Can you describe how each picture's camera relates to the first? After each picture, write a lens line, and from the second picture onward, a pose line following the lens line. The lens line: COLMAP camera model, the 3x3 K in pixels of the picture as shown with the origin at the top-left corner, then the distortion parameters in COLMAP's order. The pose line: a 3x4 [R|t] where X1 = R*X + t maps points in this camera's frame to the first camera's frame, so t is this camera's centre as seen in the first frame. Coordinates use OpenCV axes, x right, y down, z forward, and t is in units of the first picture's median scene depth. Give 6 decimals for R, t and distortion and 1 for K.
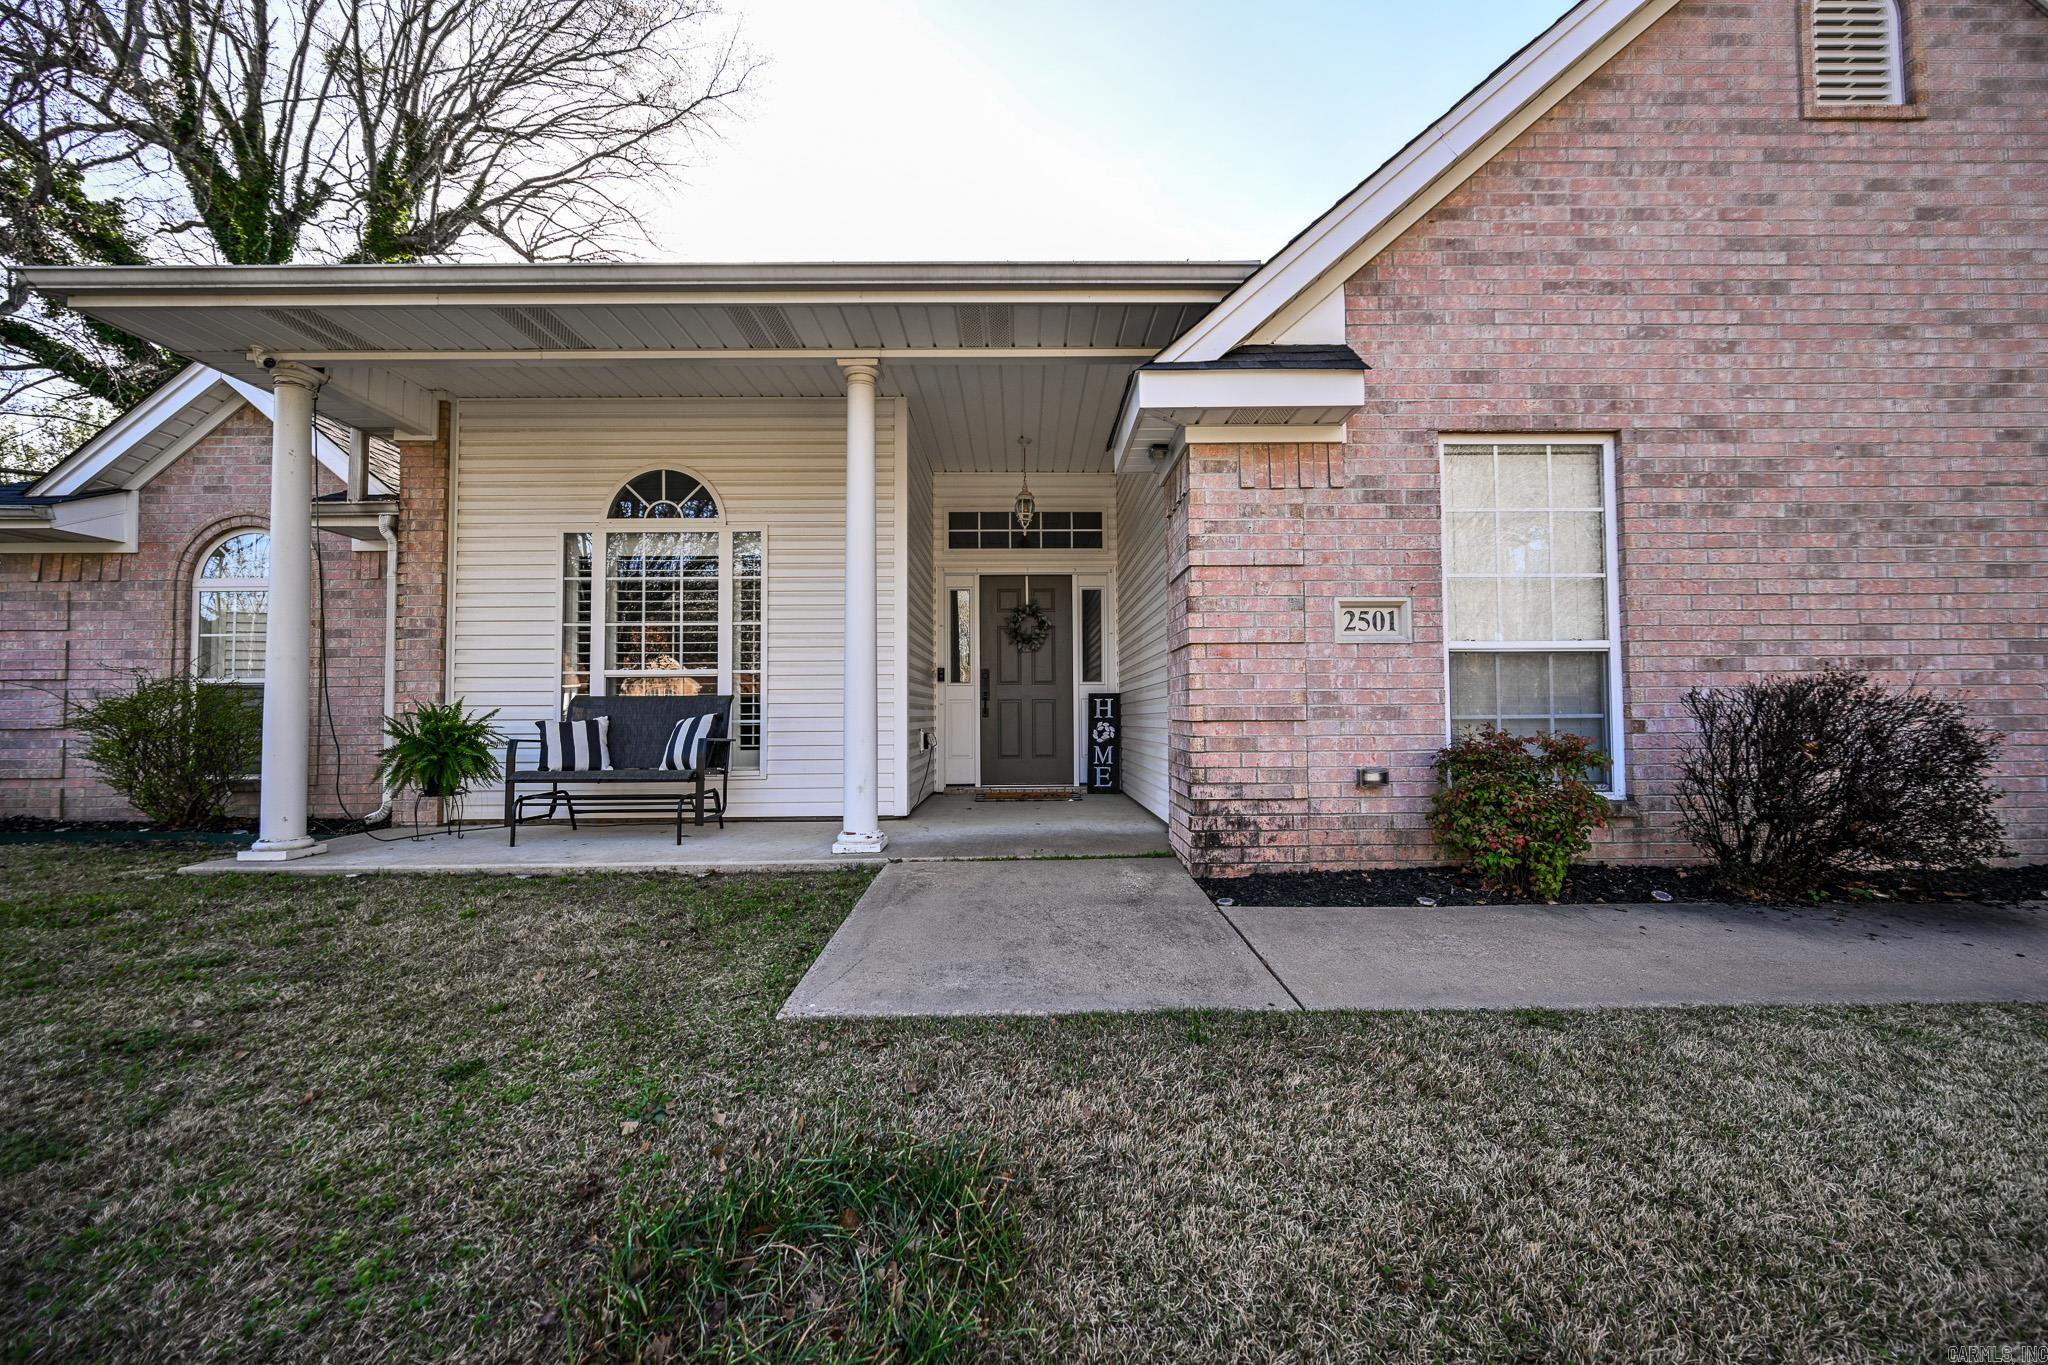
lens RADIAL K [[805.5, 0, 1032.6], [0, 805.5, 689.8], [0, 0, 1]] dist [0.000537, 0.000021]
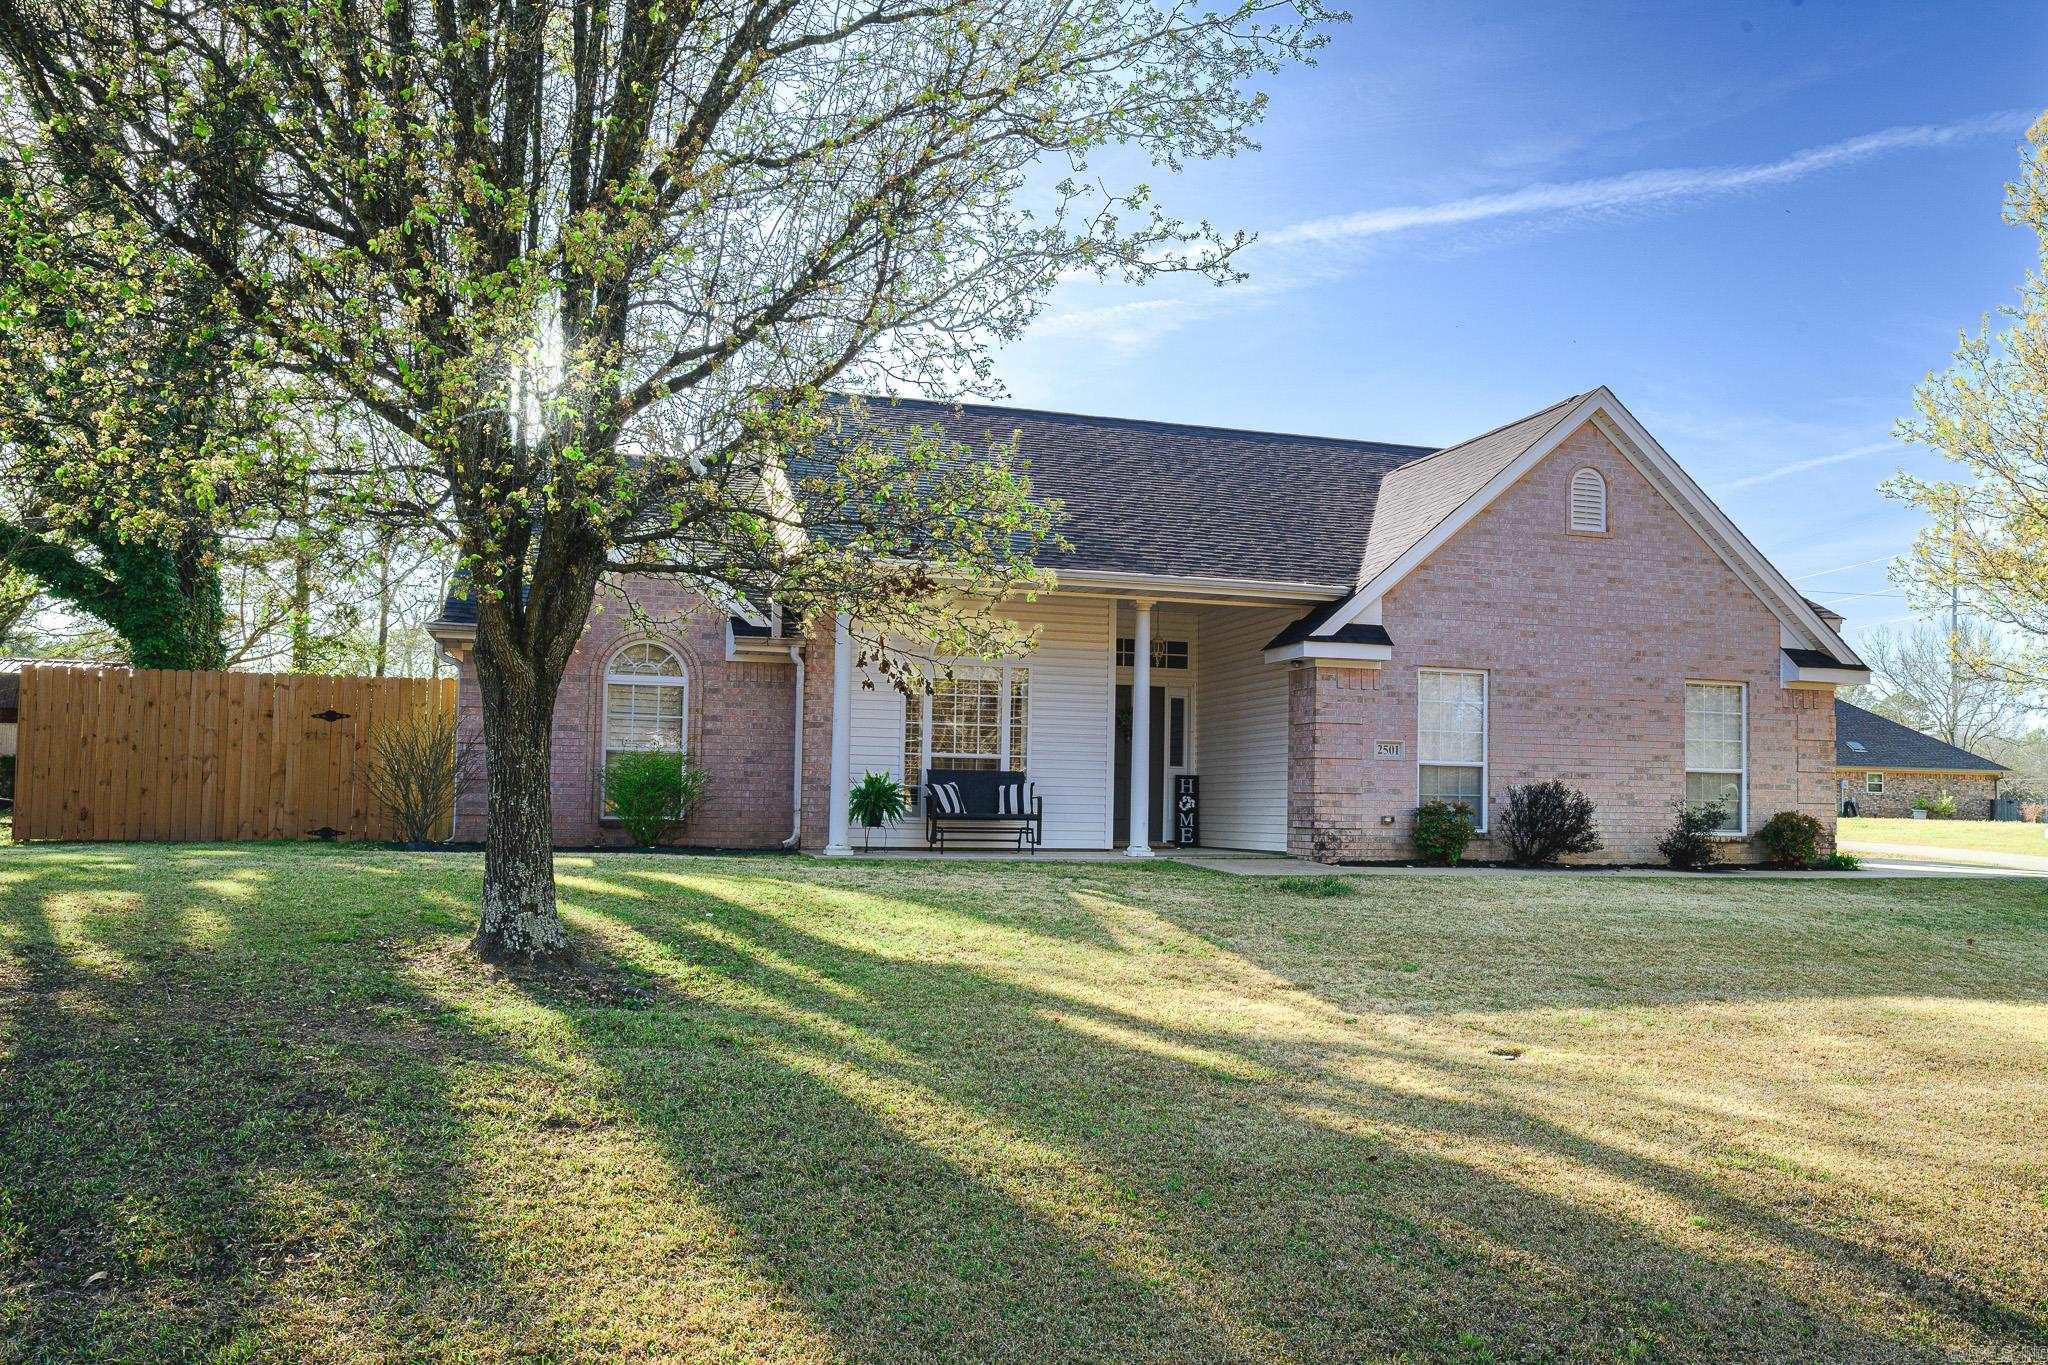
lens RADIAL K [[1609.5, 0, 1090.7], [0, 1609.5, 722.5], [0, 0, 1]] dist [0.008068, -0.007558]
pose [[0.955480, 0.039382, 0.292414, -1.631347], [-0.033920, 0.999143, -0.023728, -0.027271], [-0.293098, 0.012753, 0.955997, -2.942828]]
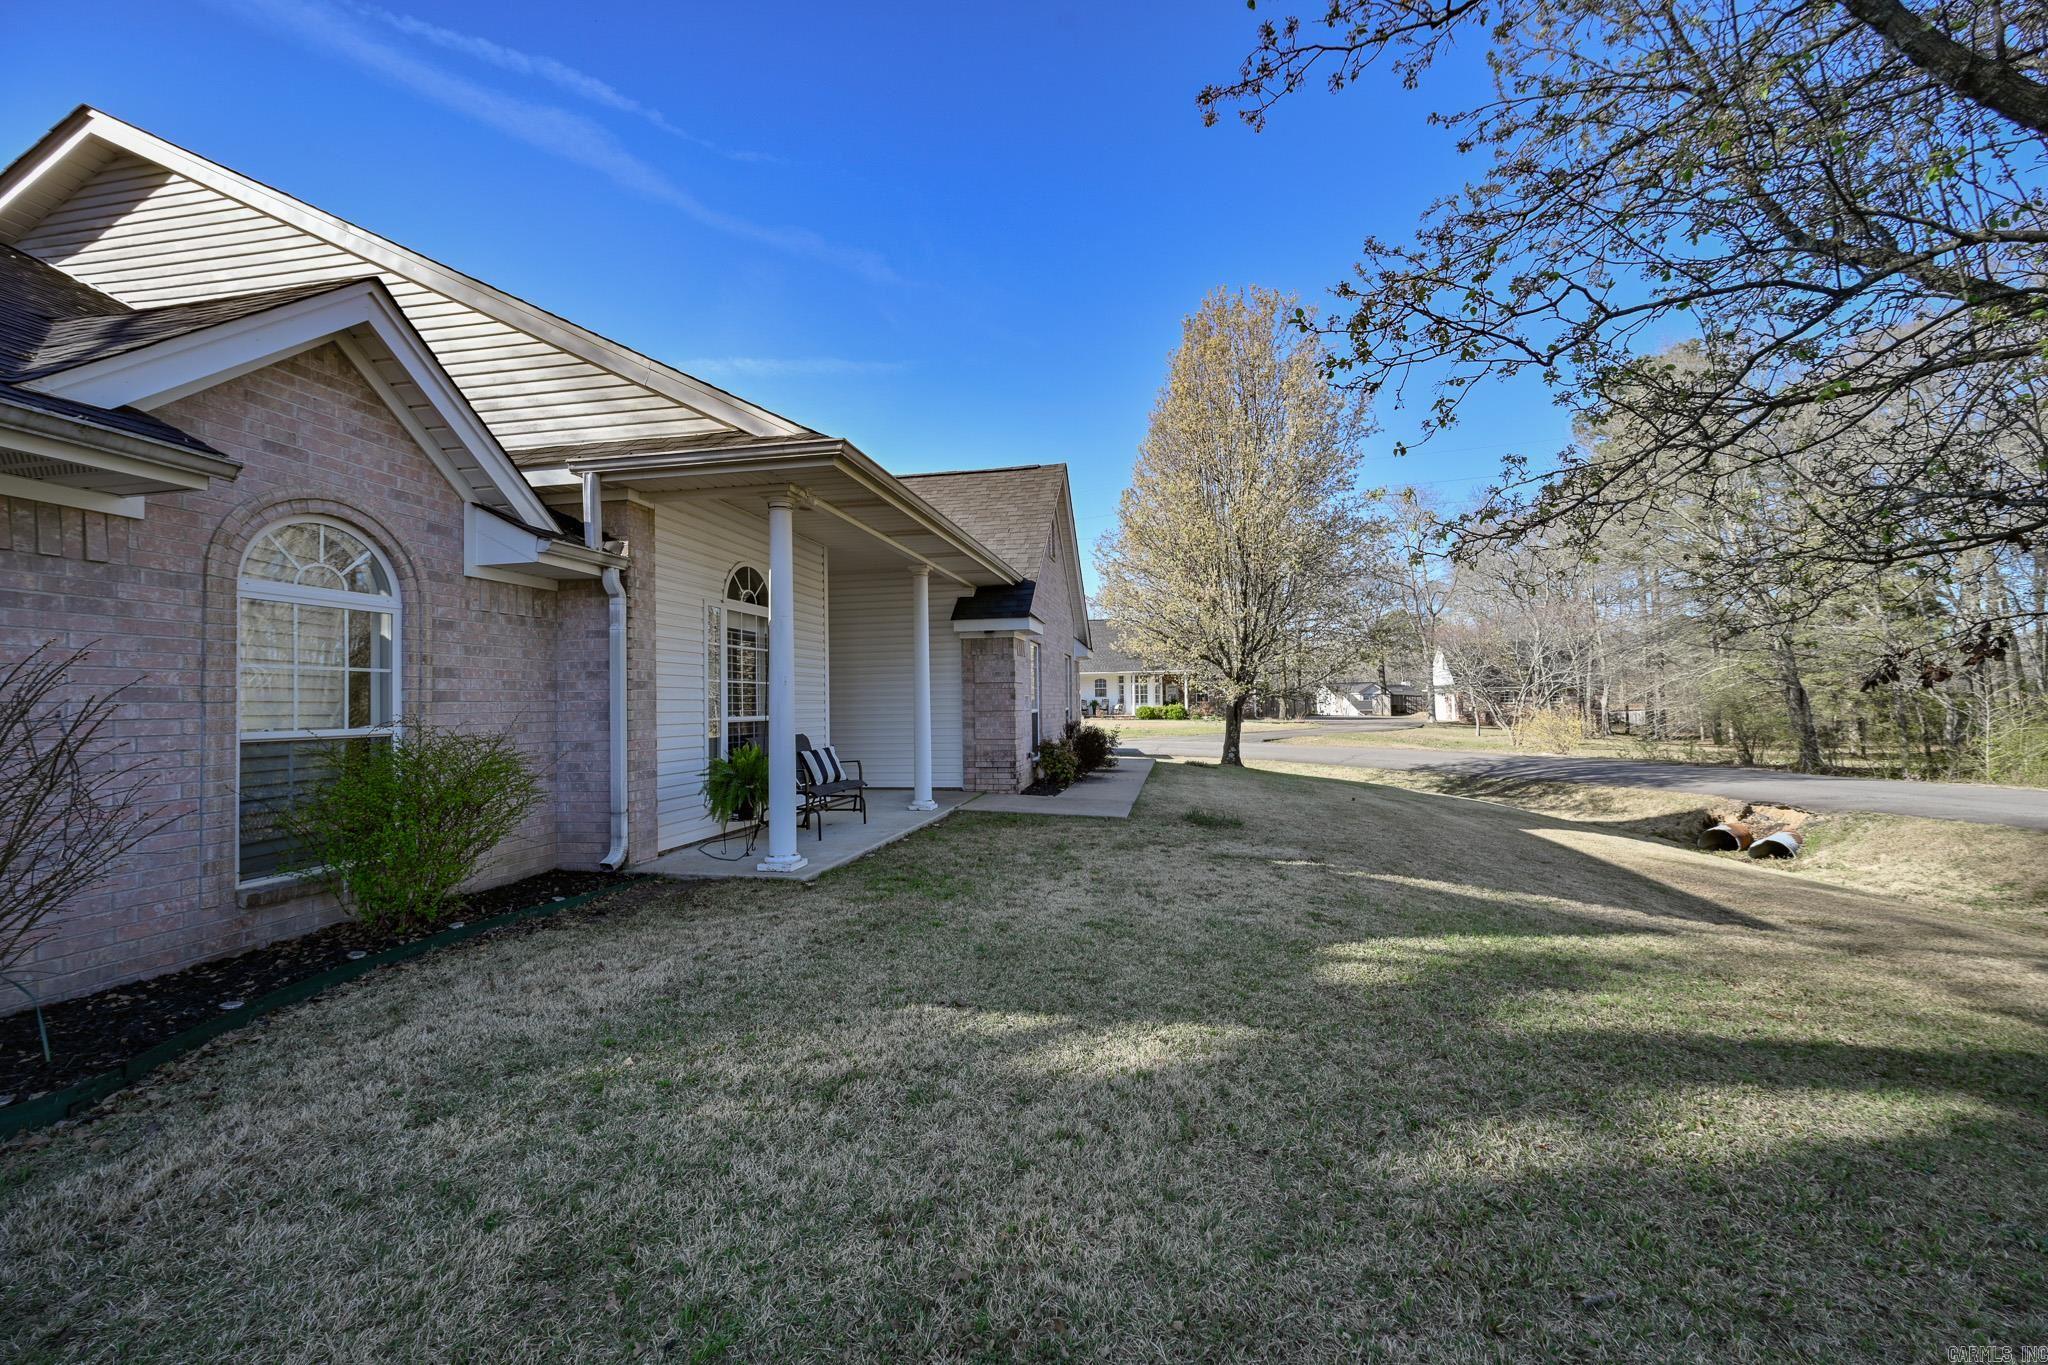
lens RADIAL K [[805.5, 0, 1032.6], [0, 805.5, 689.8], [0, 0, 1]] dist [0.000537, 0.000021]
pose [[0.193818, 0.022347, 0.980783, -2.401552], [-0.020447, 0.999615, -0.018736, -0.075660], [-0.980824, -0.016423, 0.194201, 0.390613]]
